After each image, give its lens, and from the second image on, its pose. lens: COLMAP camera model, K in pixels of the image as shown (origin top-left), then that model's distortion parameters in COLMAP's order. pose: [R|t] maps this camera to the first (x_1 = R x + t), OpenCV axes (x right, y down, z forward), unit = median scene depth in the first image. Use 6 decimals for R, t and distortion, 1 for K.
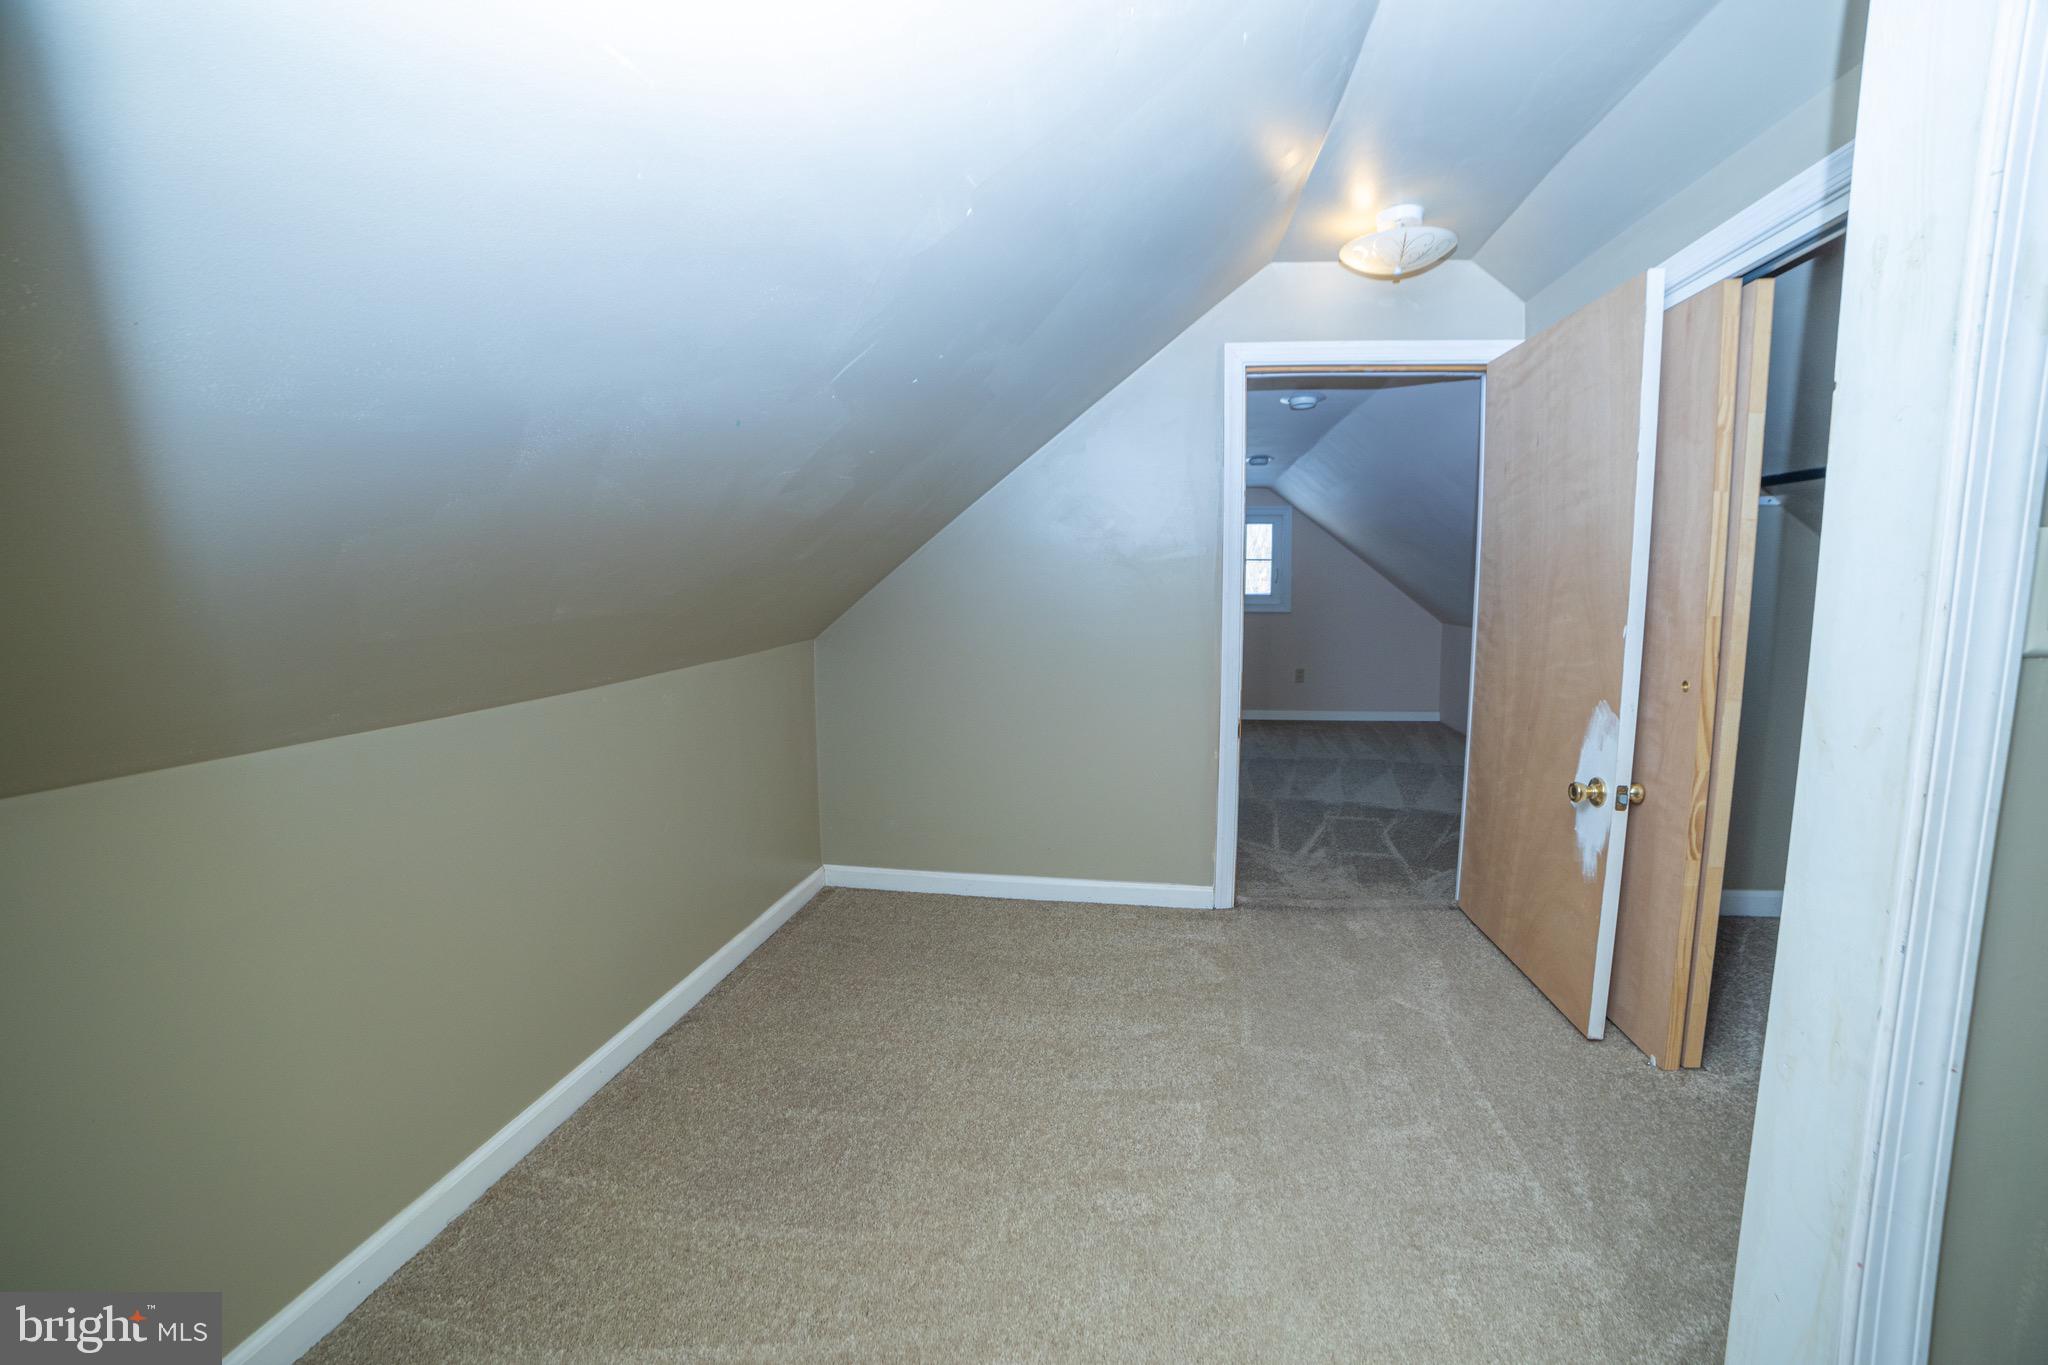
lens RADIAL K [[833.2, 0, 1037.1], [0, 833.2, 687.2], [0, 0, 1]] dist [-0.126459, 0.053015]
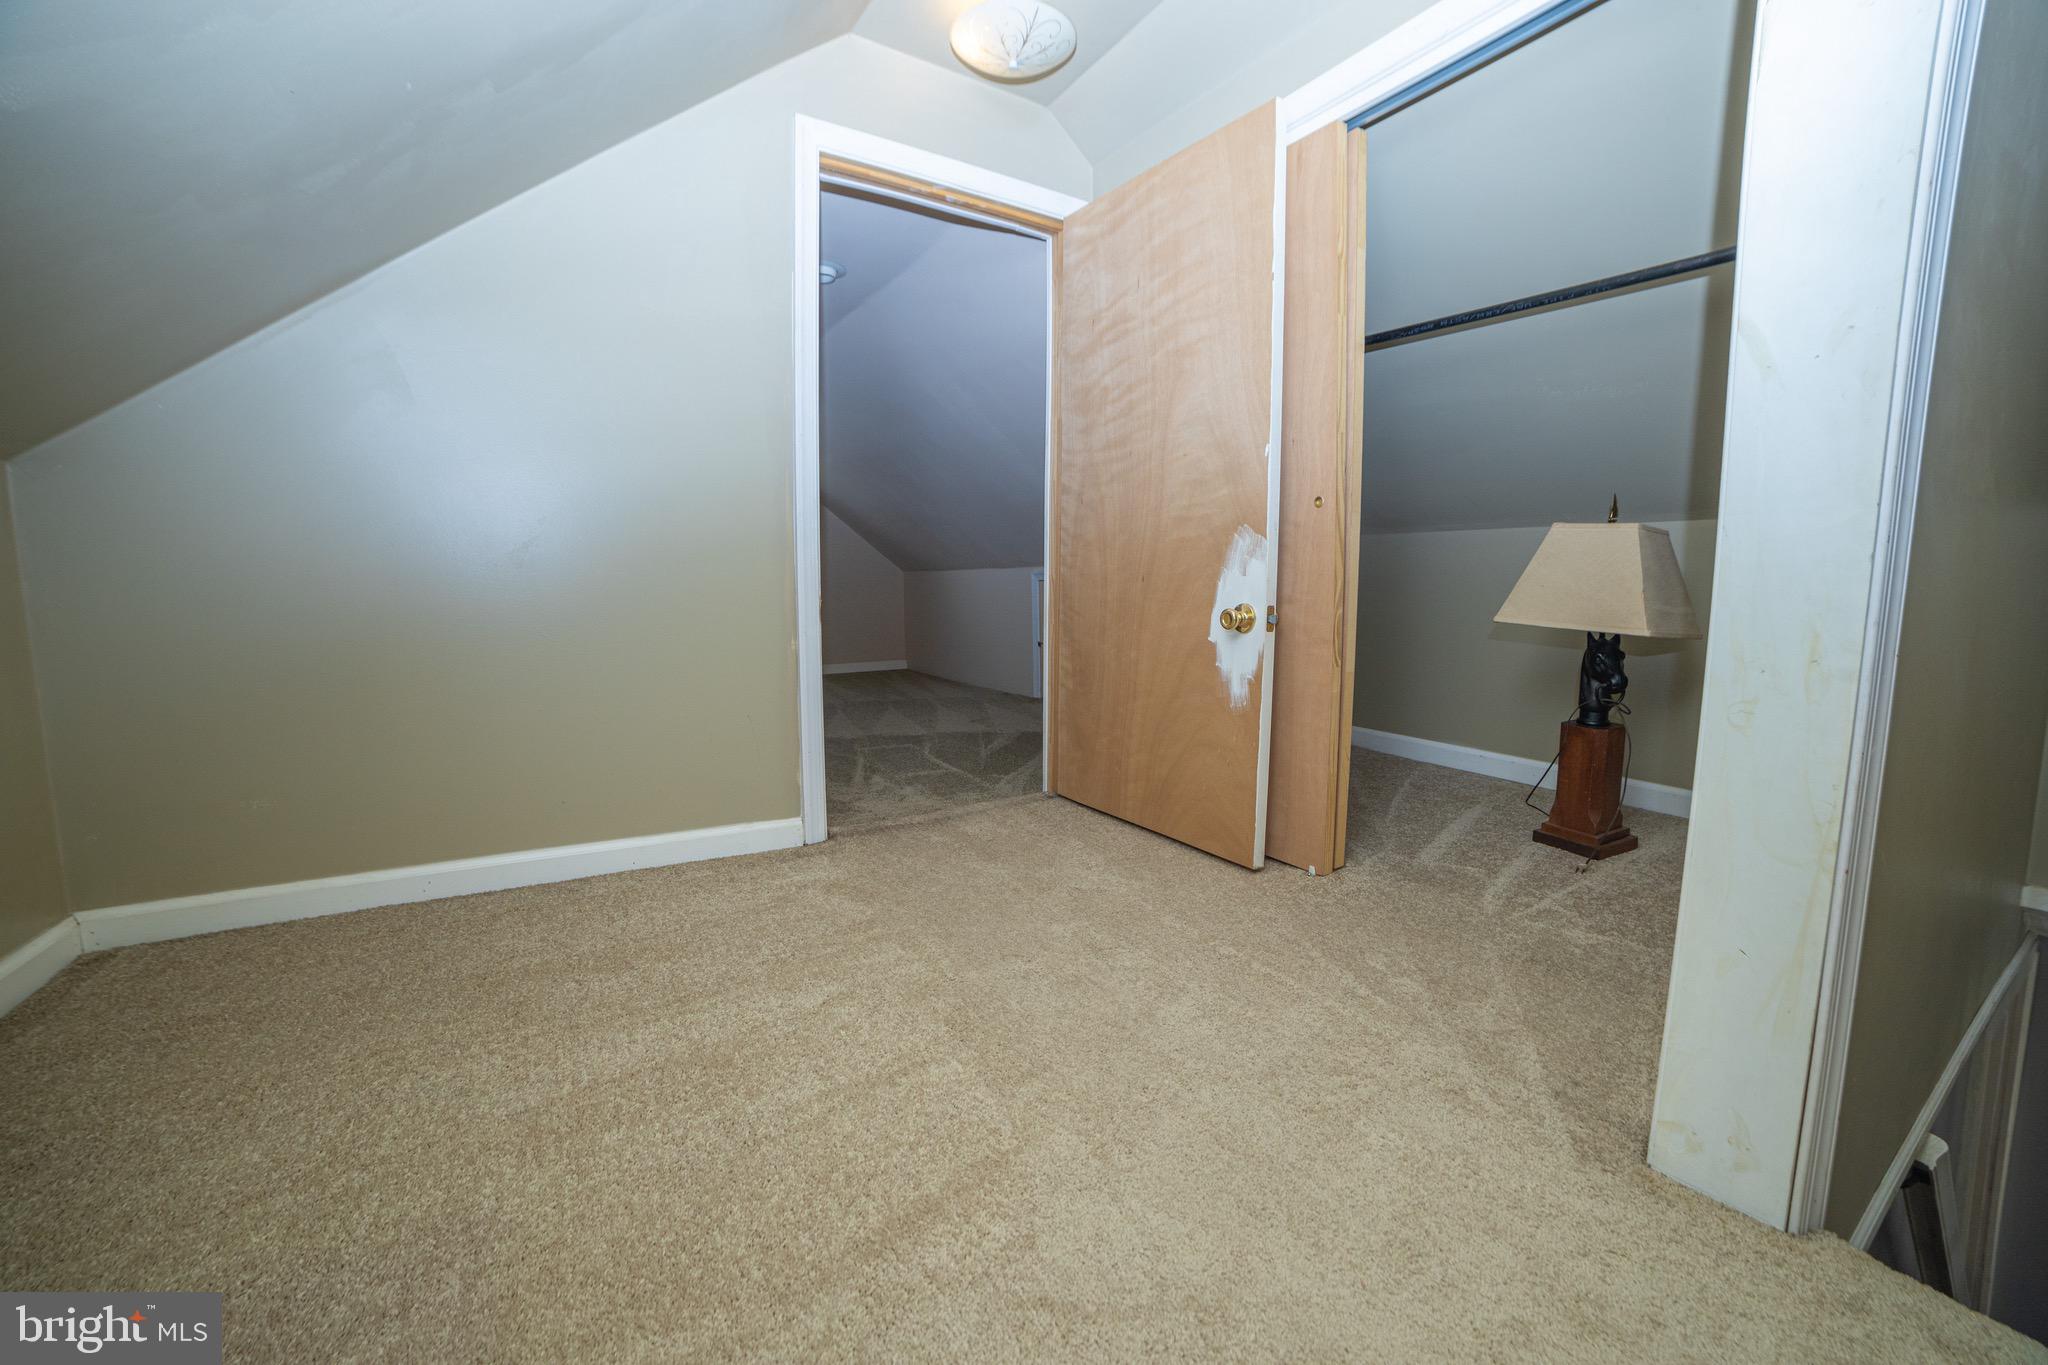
lens RADIAL K [[818.4, 0, 1032.0], [0, 818.4, 674.4], [0, 0, 1]] dist [-0.110551, 0.038521]
pose [[0.758838, -0.064079, 0.648119, -0.146445], [0.076356, 0.997038, 0.009177, 0.157337], [-0.646788, 0.042524, 0.761484, 0.359564]]
